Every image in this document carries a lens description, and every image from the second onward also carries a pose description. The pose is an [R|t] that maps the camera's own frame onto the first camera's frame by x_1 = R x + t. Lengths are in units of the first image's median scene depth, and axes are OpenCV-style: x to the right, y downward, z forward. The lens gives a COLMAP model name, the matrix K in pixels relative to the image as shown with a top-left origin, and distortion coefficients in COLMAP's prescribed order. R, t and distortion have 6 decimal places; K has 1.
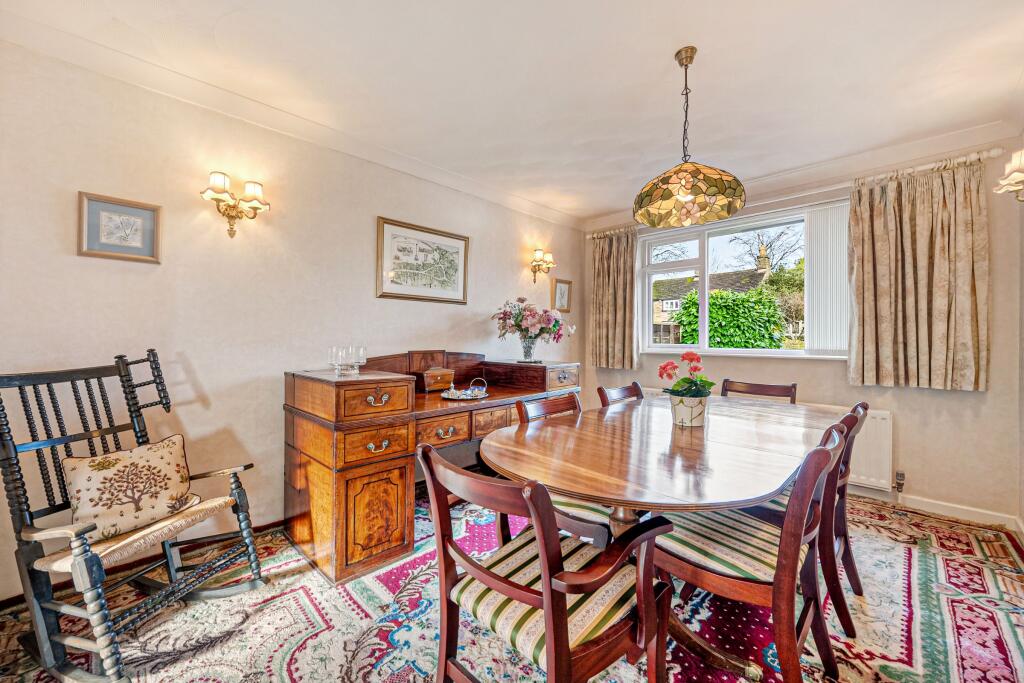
lens RADIAL K [[406.6, 0, 516.8], [0, 406.6, 341.4], [0, 0, 1]] dist [0.001019, 0.000043]
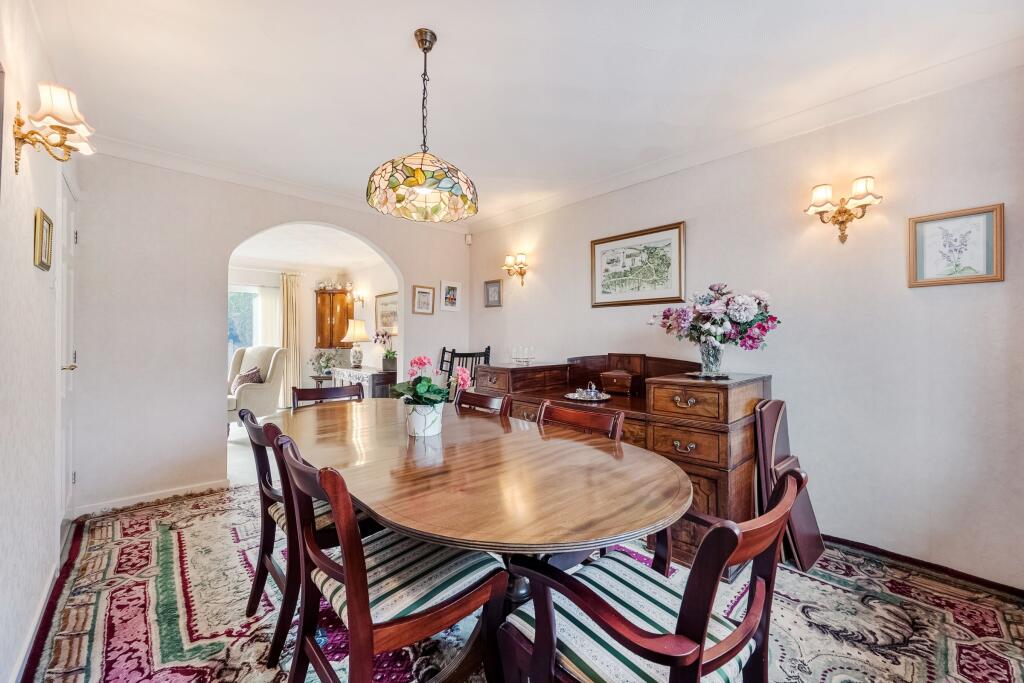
lens RADIAL K [[406.6, 0, 516.8], [0, 406.6, 341.4], [0, 0, 1]] dist [0.001019, 0.000043]
pose [[-0.054062, -0.010344, -0.998484, 0.851082], [-0.024365, 0.999662, -0.009037, 0.007989], [0.998240, 0.023839, -0.054296, 0.821259]]
